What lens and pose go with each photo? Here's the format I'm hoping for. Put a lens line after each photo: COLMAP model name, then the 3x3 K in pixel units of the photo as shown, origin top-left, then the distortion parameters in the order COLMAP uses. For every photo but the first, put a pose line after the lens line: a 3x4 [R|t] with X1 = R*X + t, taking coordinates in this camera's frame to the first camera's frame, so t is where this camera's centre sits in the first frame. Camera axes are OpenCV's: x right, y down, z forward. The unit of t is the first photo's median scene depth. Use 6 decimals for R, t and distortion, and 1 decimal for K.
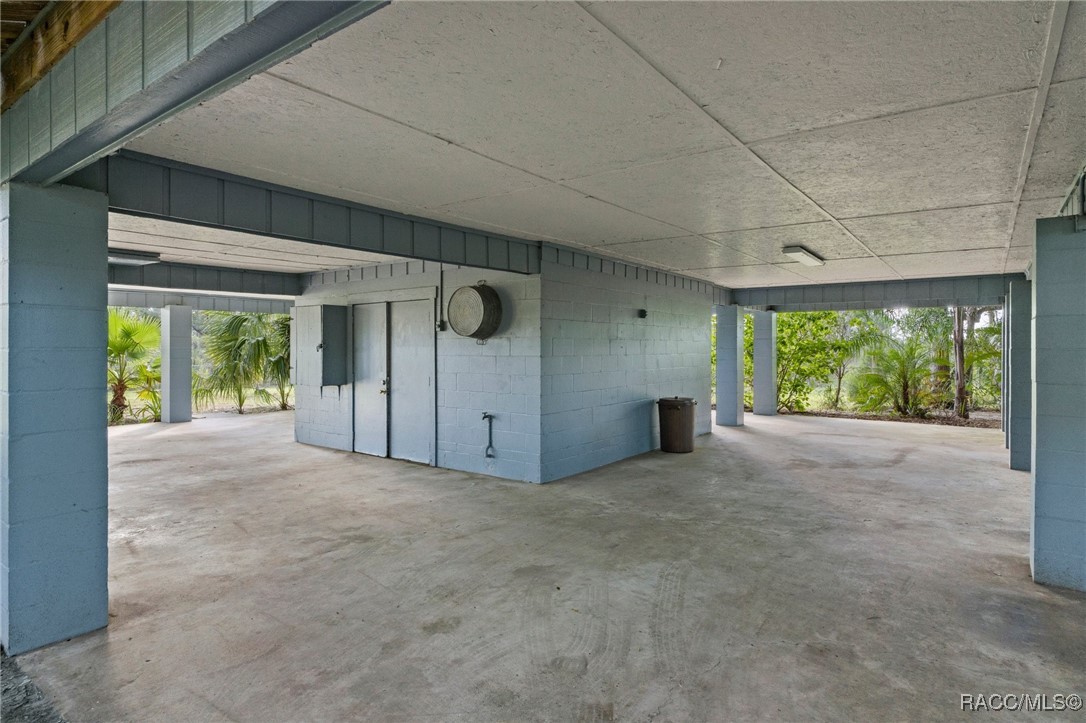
lens RADIAL K [[602.7, 0, 541.3], [0, 602.7, 354.1], [0, 0, 1]] dist [-0.001578, 0.000373]
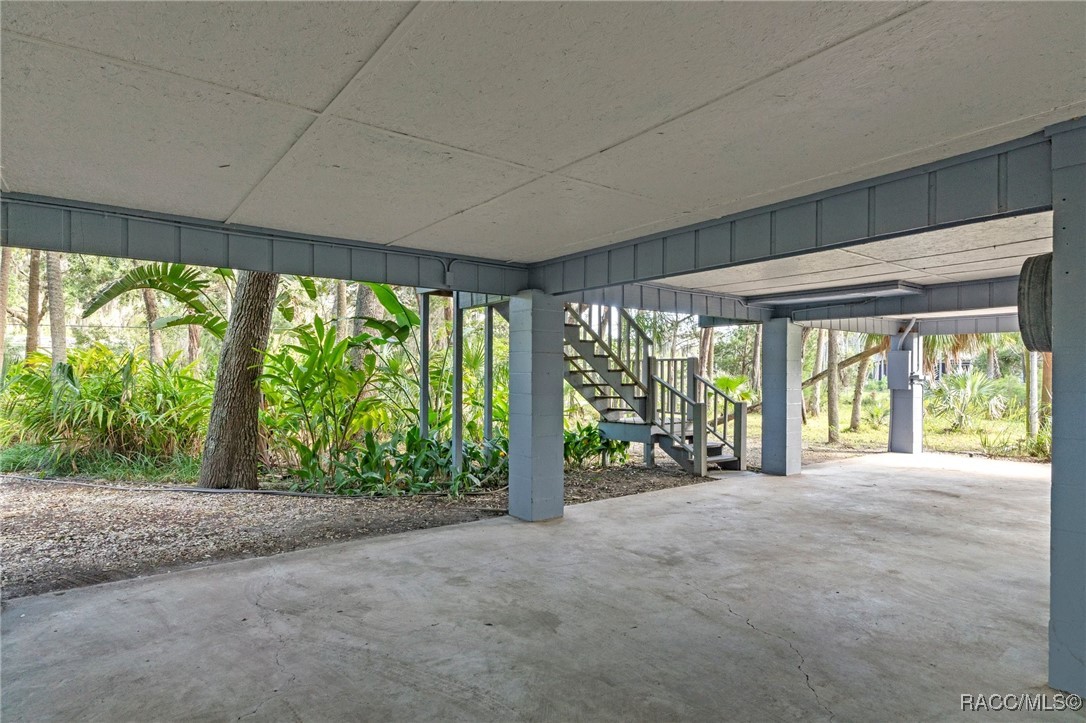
lens RADIAL K [[602.7, 0, 542.6], [0, 602.7, 369.9], [0, 0, 1]] dist [-0.001578, 0.000373]
pose [[-0.294321, -0.012566, -0.955624, 0.858805], [-0.014896, 0.999852, -0.008559, -0.005005], [0.955591, 0.011715, -0.294465, 1.272709]]
